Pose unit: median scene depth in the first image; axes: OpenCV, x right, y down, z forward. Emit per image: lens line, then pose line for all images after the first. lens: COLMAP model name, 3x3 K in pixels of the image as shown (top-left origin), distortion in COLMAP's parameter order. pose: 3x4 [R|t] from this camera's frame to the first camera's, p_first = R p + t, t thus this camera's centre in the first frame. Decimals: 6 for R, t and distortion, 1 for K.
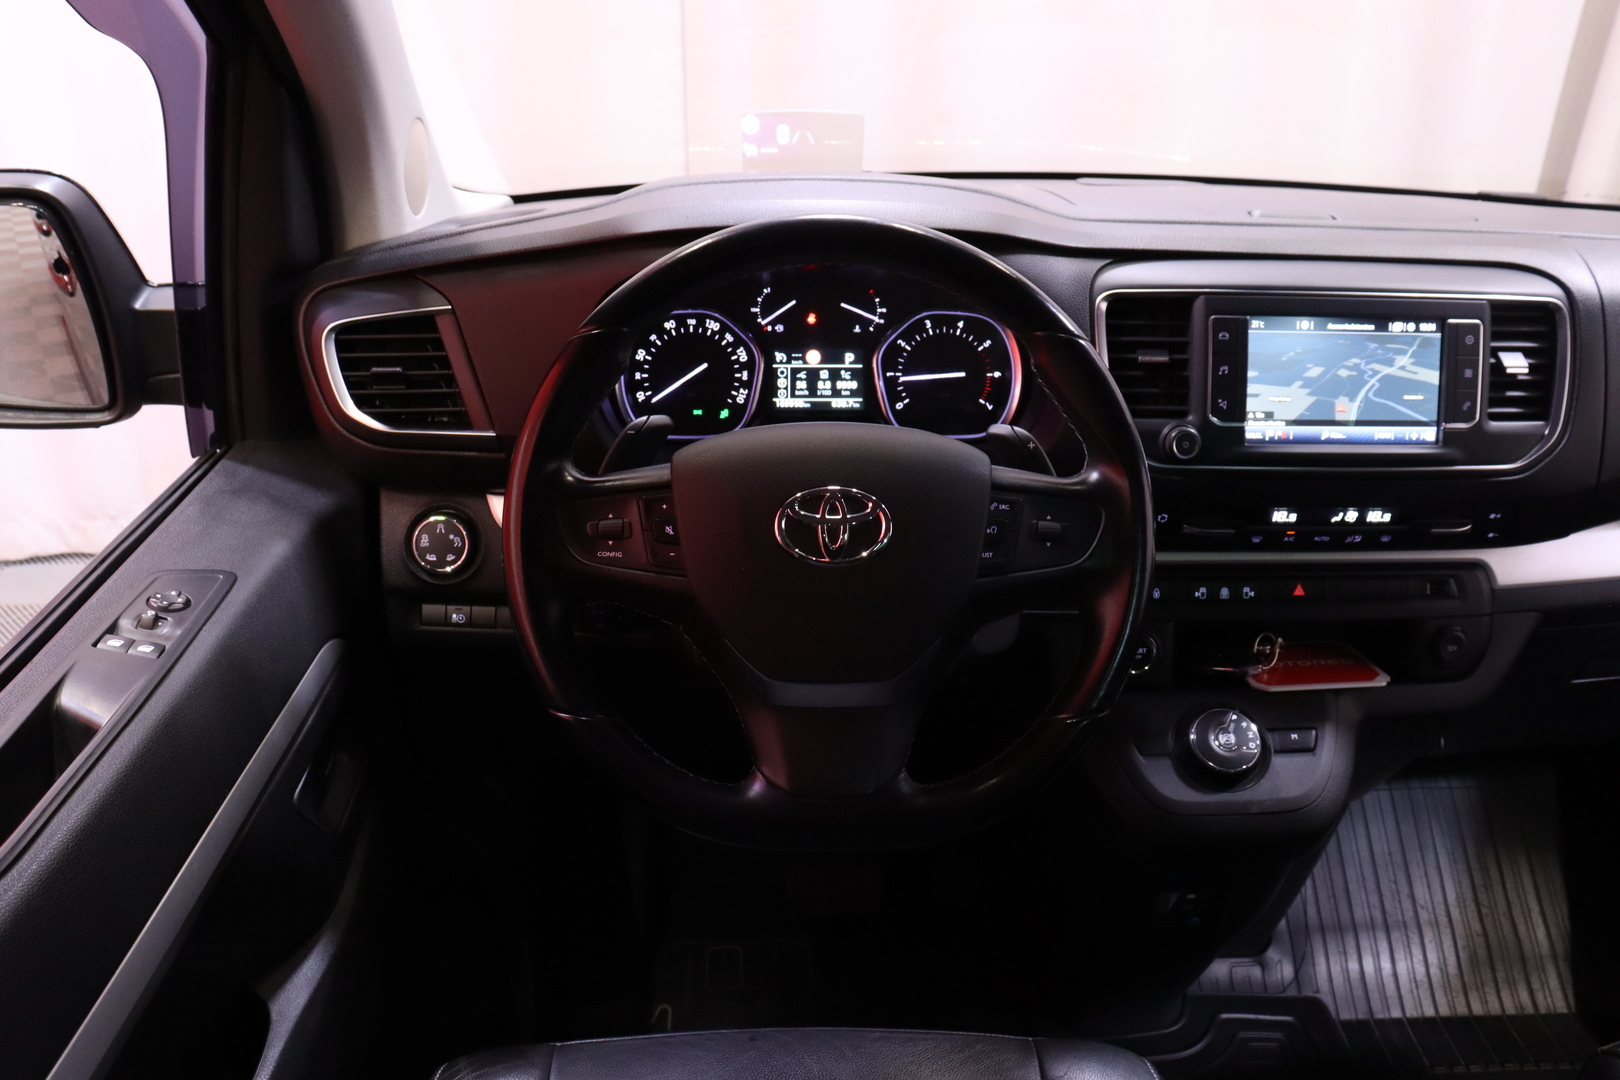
lens RADIAL K [[1314.7, 0, 816.2], [0, 1314.7, 534.8], [0, 0, 1]] dist [-0.165842, 0.115684]
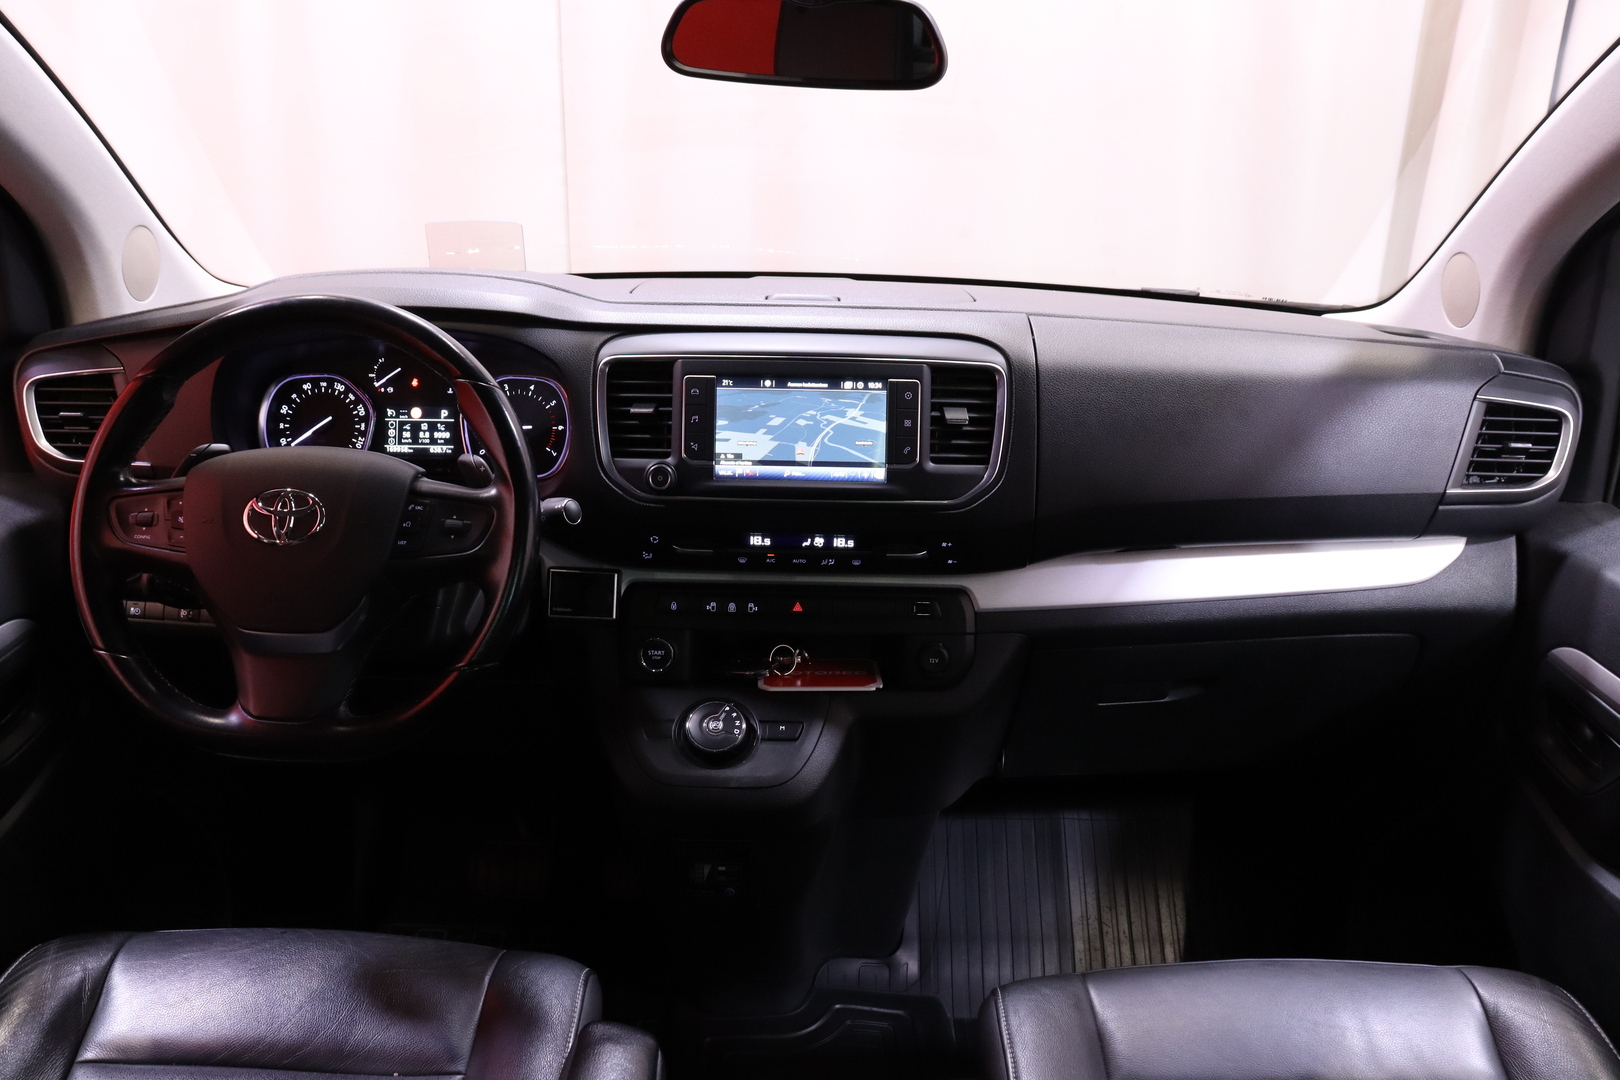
lens RADIAL K [[1302.6, 0, 797.8], [0, 1302.6, 538.2], [0, 0, 1]] dist [-0.176148, 0.136040]
pose [[0.998866, 0.020196, -0.043122, 0.433712], [-0.023645, 0.996431, -0.081034, 0.078763], [0.041331, 0.081962, 0.995778, -0.212279]]
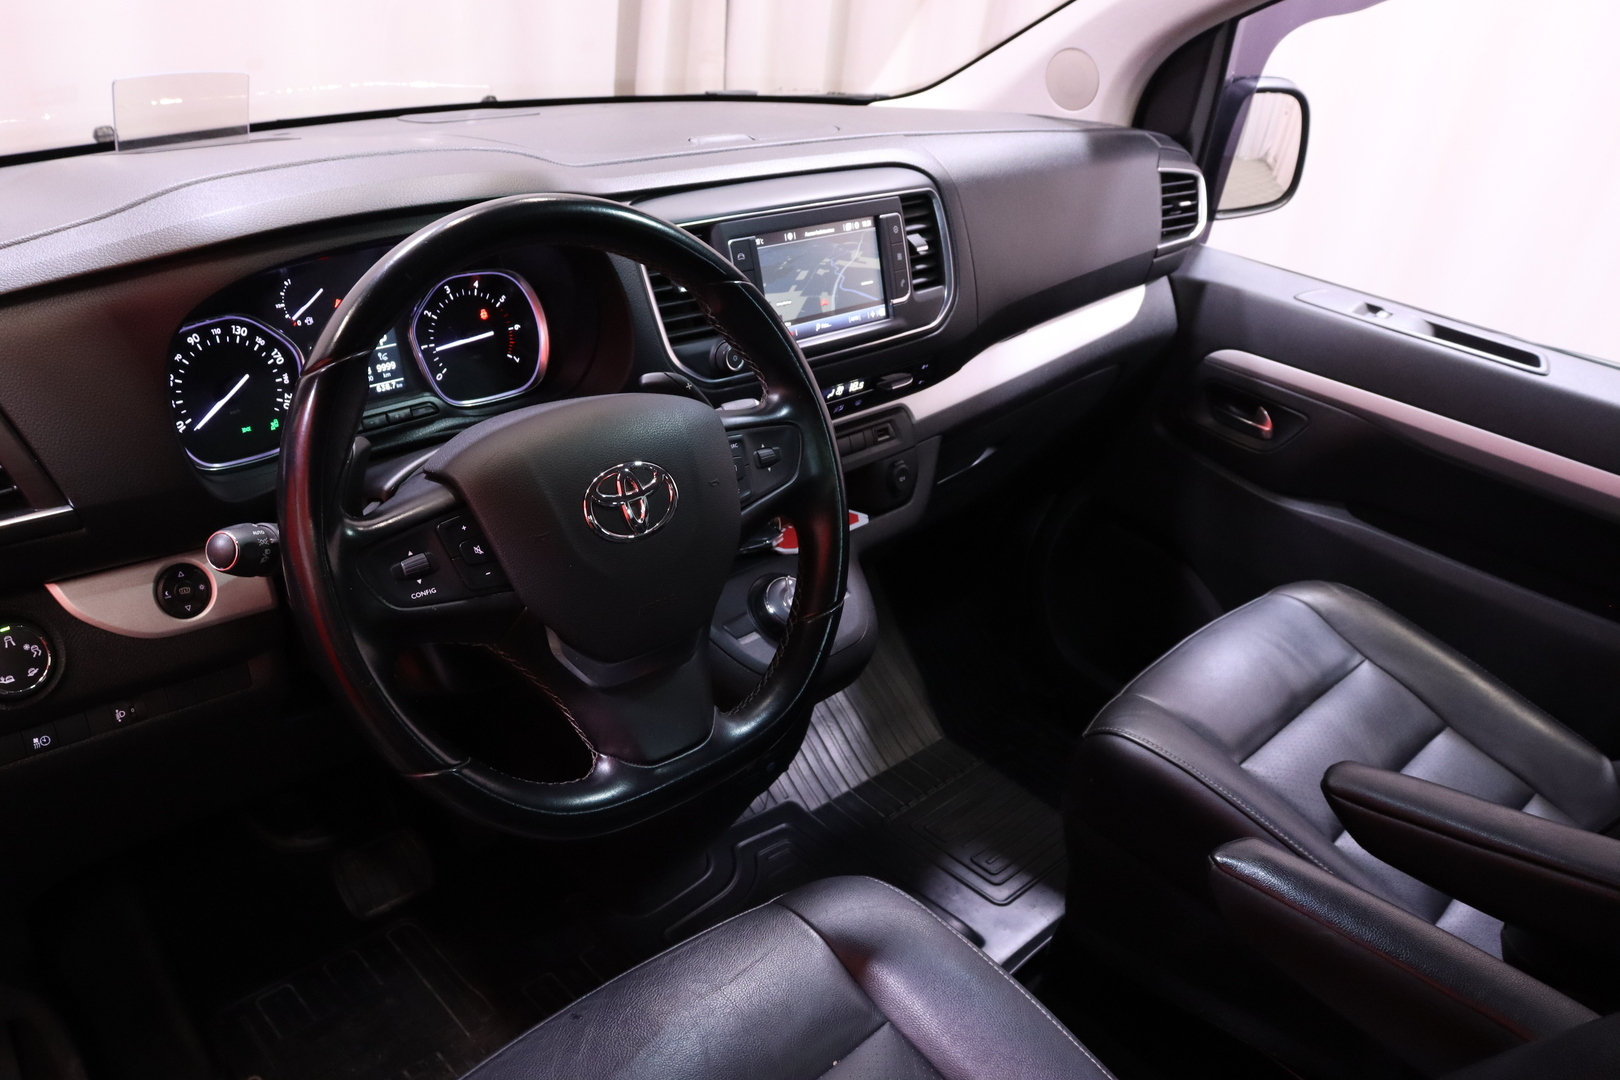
lens RADIAL K [[1302.6, 0, 797.8], [0, 1302.6, 538.2], [0, 0, 1]] dist [-0.176148, 0.136040]
pose [[0.737871, -0.269722, 0.618705, -0.376344], [0.216776, 0.962819, 0.161209, -0.081624], [-0.639183, 0.015169, 0.768905, 0.098980]]
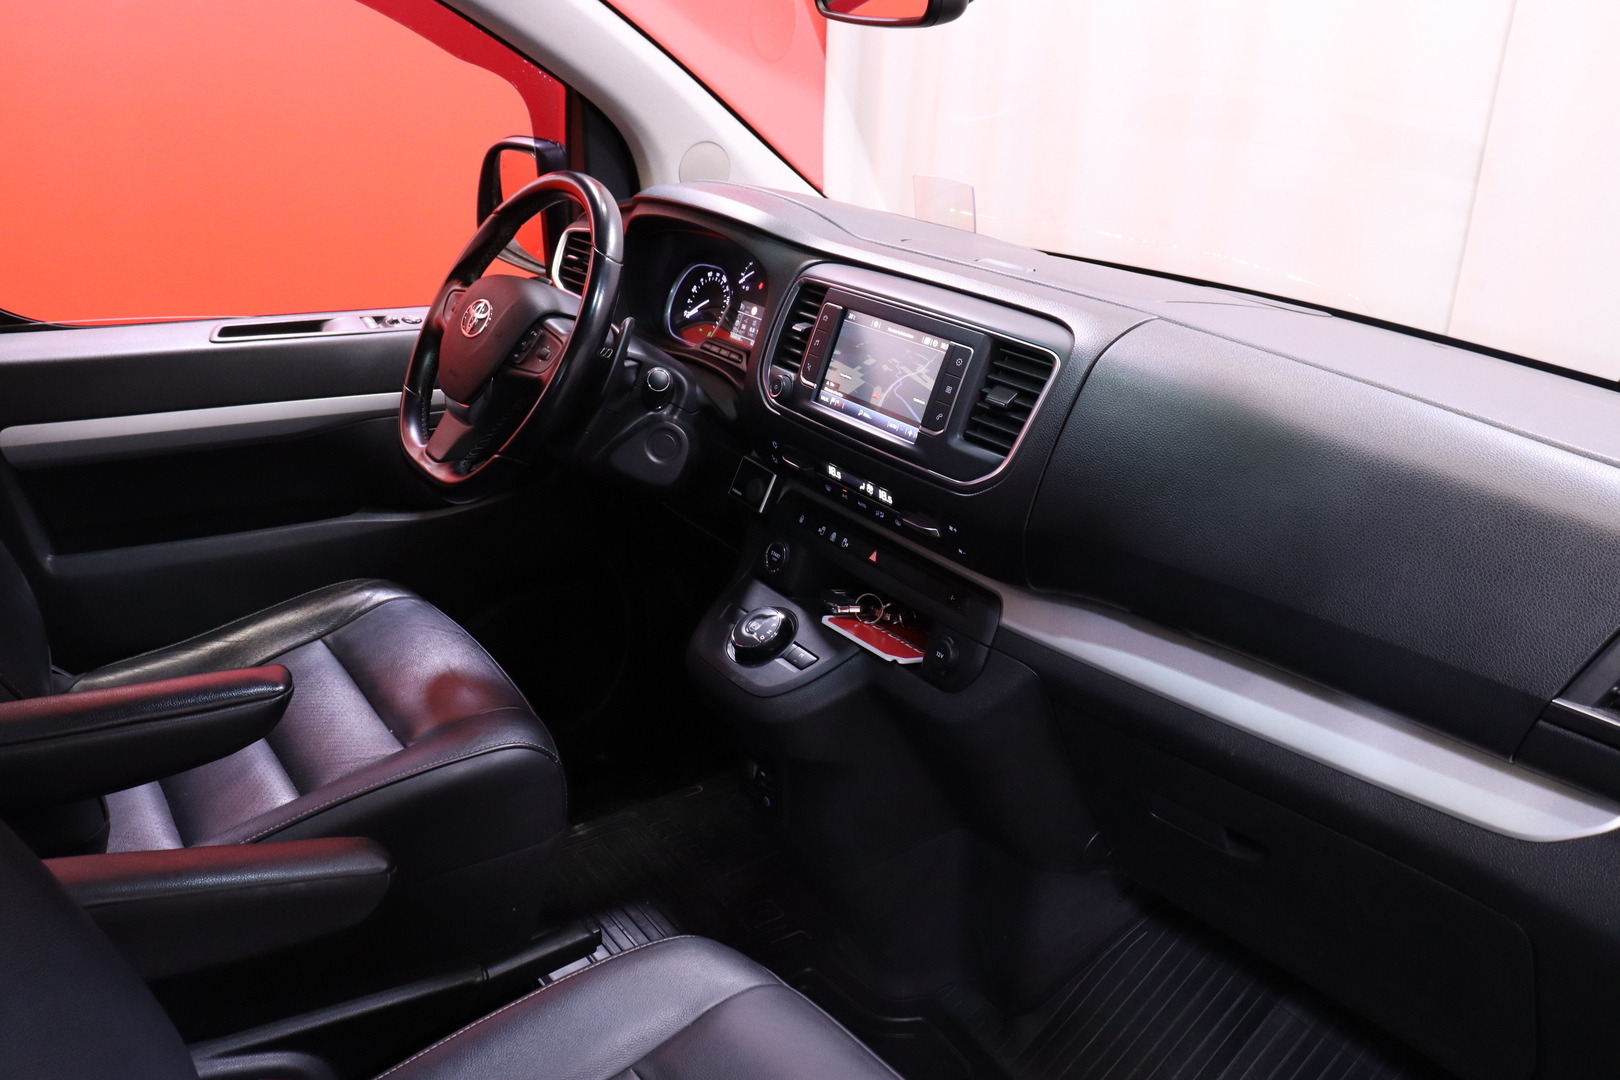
lens RADIAL K [[1302.6, 0, 797.8], [0, 1302.6, 538.2], [0, 0, 1]] dist [-0.176148, 0.136040]
pose [[0.535803, 0.312730, -0.784293, 1.297745], [-0.408634, 0.908894, 0.083248, -0.044527], [0.738873, 0.275884, 0.614780, 0.207929]]
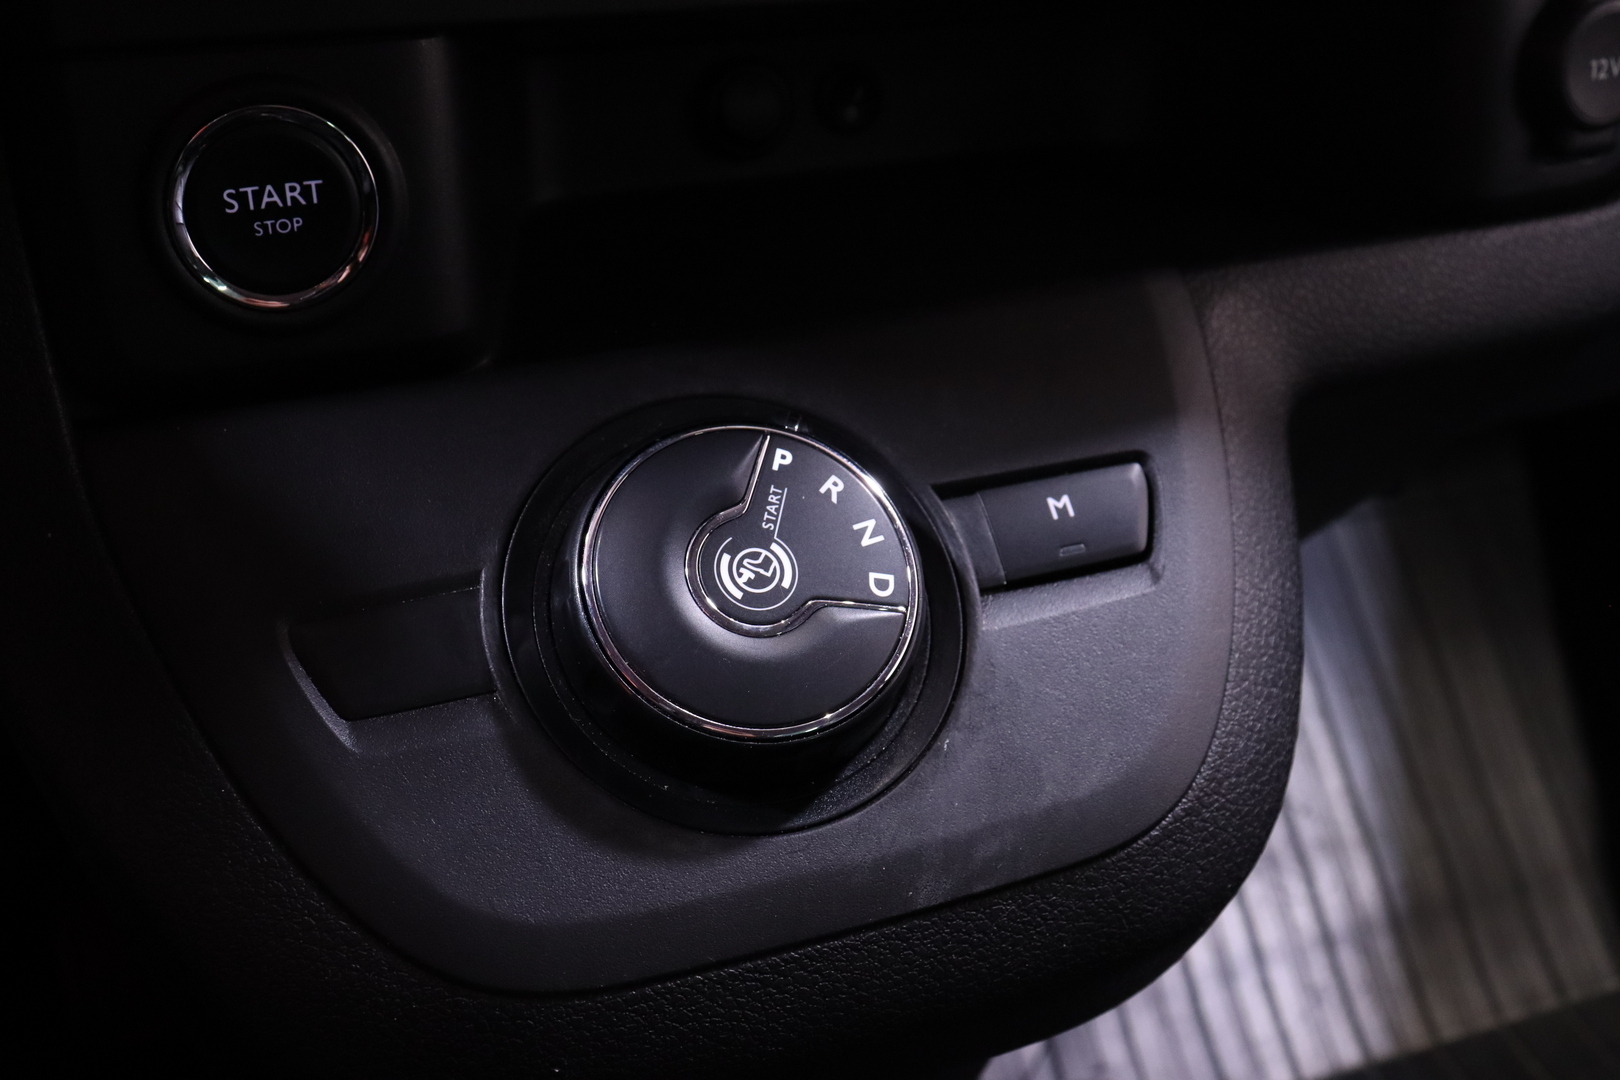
lens RADIAL K [[1800.7, 0, 810.0], [0, 1800.7, 540.0], [0, 0, 1]] dist [-0.136558, 0.281727]
pose [[0.946621, -0.160170, 0.279740, 0.242754], [0.105812, 0.974128, 0.199696, 0.095928], [-0.304488, -0.159436, 0.939078, 0.717005]]
